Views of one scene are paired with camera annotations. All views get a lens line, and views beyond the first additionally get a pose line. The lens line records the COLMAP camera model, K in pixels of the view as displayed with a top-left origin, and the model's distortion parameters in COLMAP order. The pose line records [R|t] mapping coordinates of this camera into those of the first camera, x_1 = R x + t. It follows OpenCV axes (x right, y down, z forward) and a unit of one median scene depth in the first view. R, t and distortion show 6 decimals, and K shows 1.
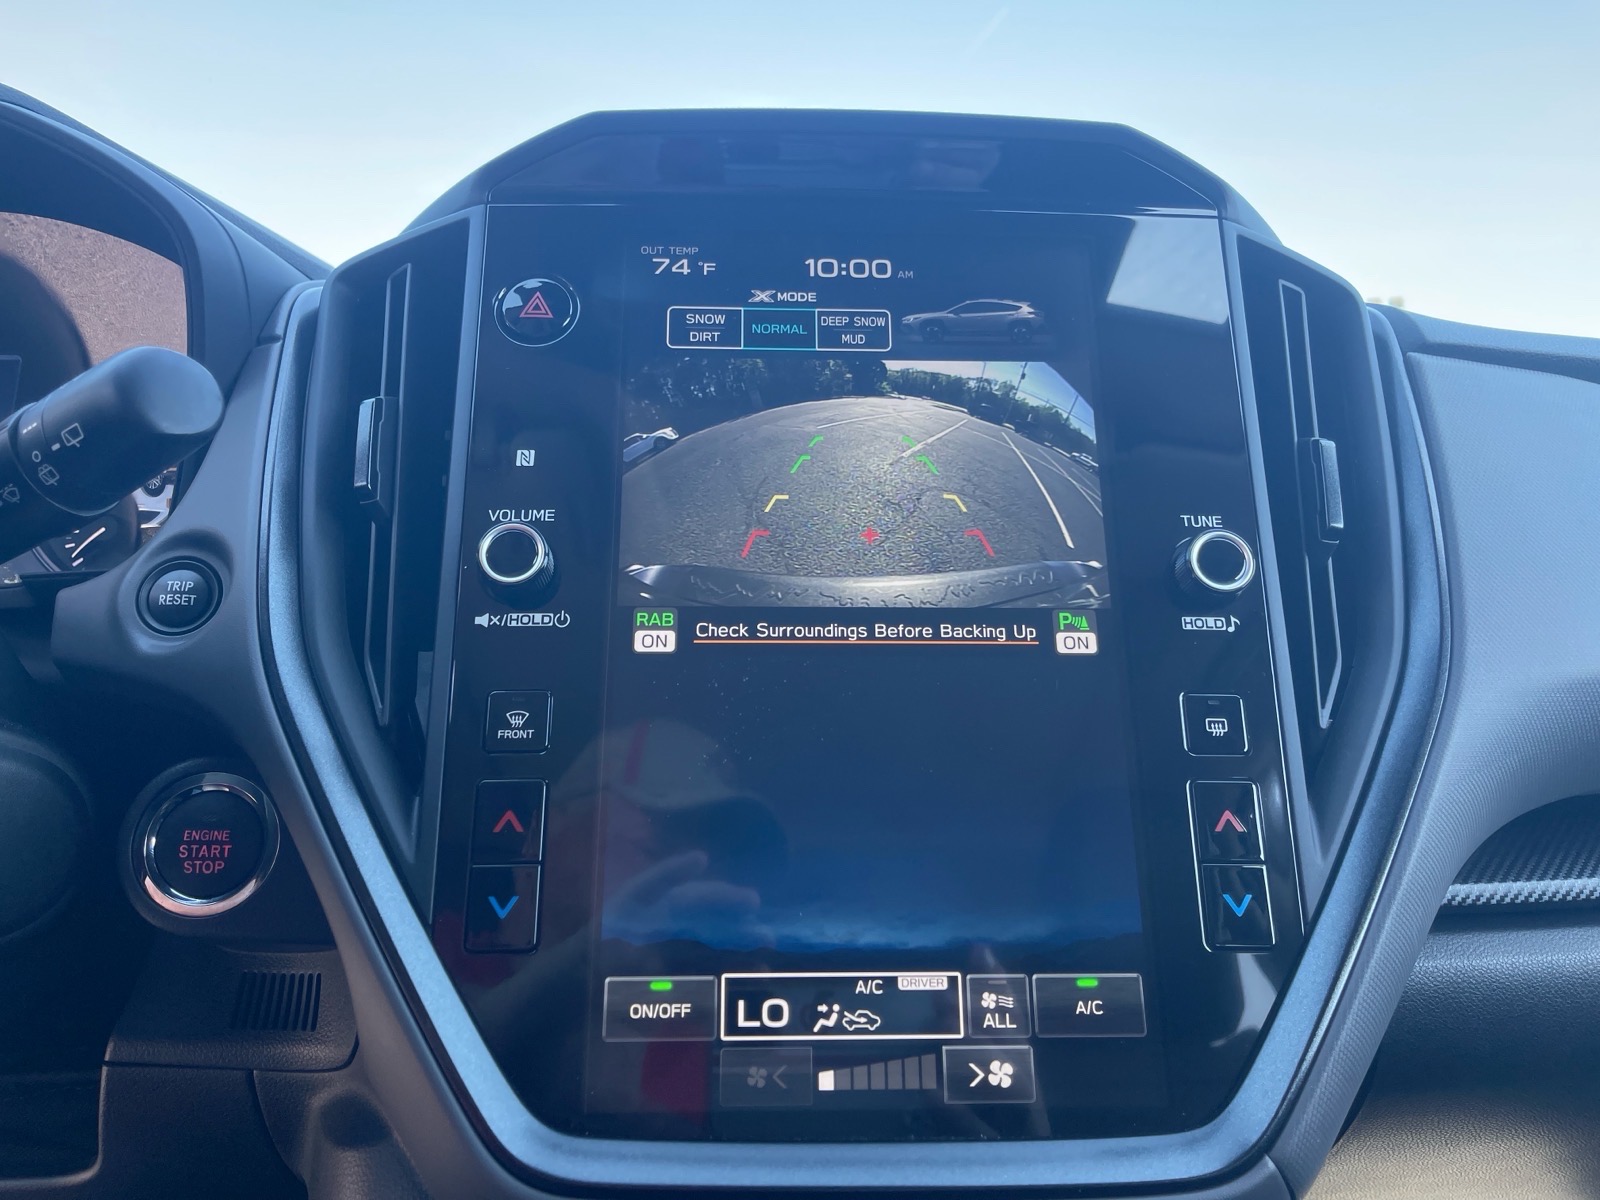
lens RADIAL K [[1200.0, 0, 826.1], [0, 1200.0, 596.0], [0, 0, 1]] dist [0.073436, -0.115860]
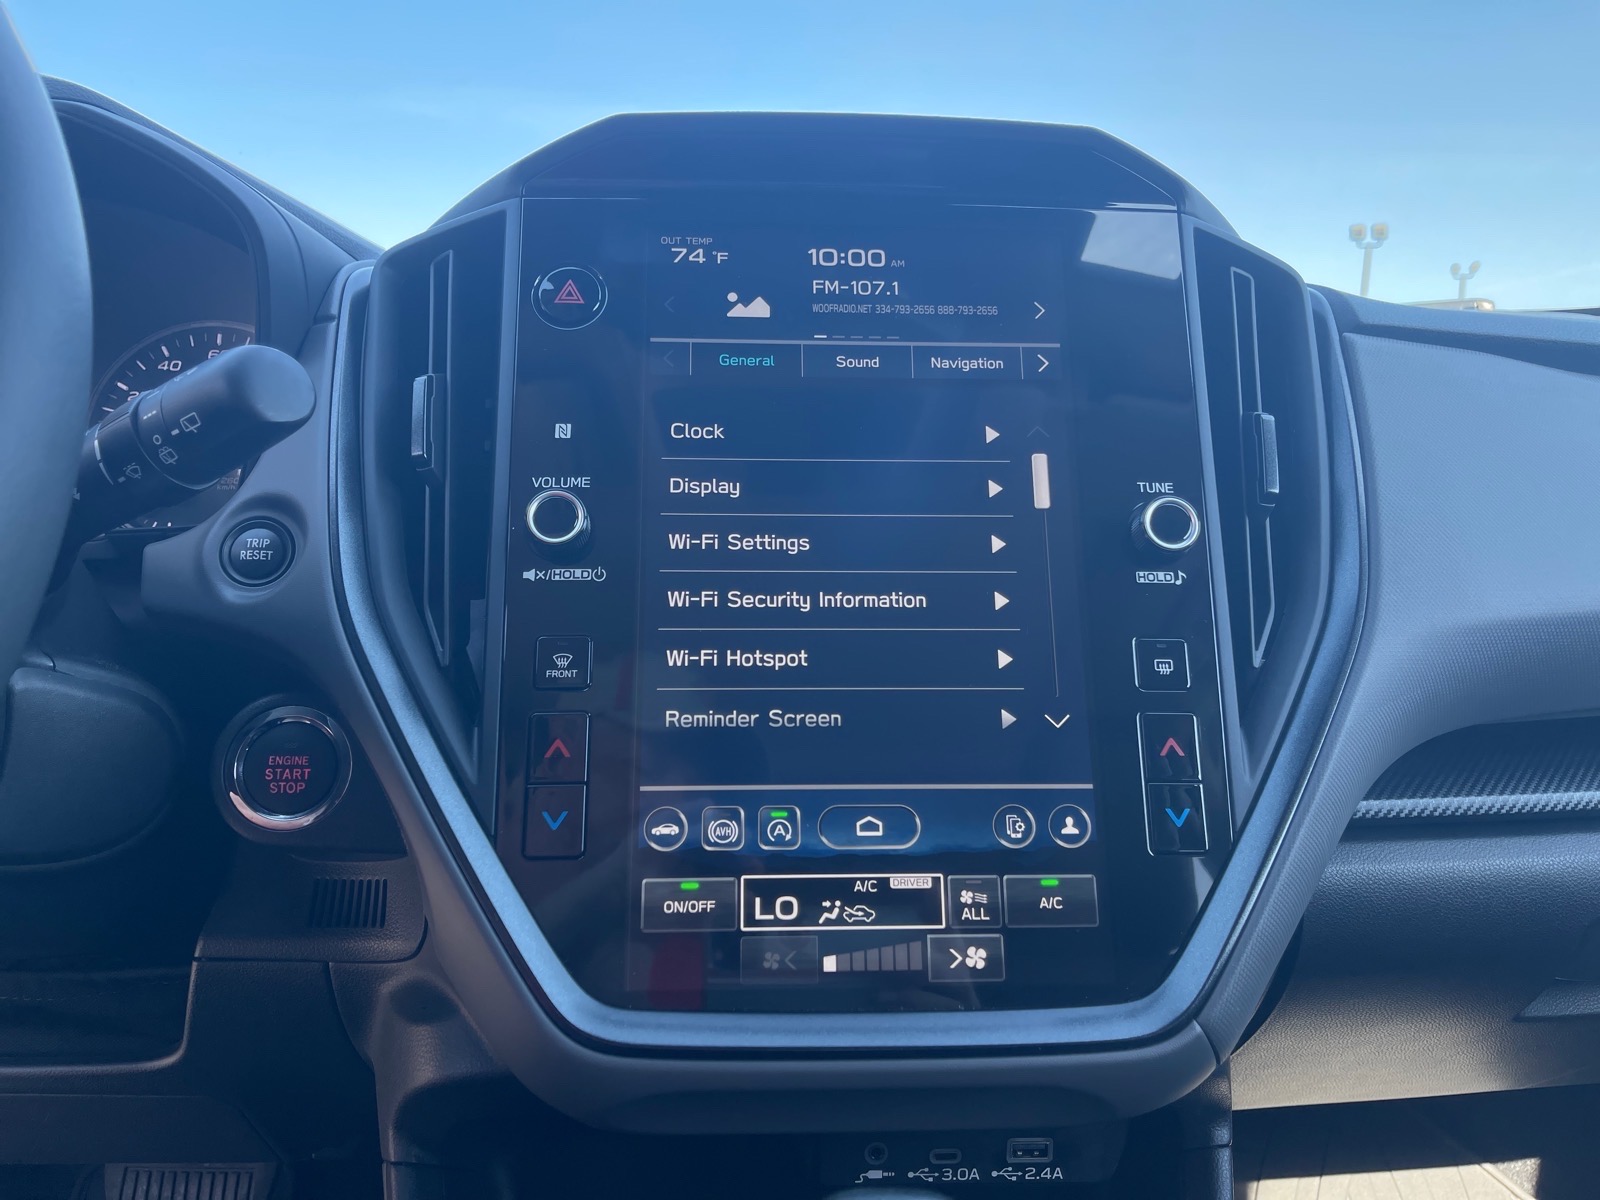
lens RADIAL K [[1200.0, 0, 826.1], [0, 1200.0, 596.0], [0, 0, 1]] dist [0.073436, -0.115860]
pose [[0.999821, 0.000697, 0.018892, -0.023446], [-0.001856, 0.998112, 0.061396, -0.029672], [-0.018814, -0.061420, 0.997935, -0.145839]]
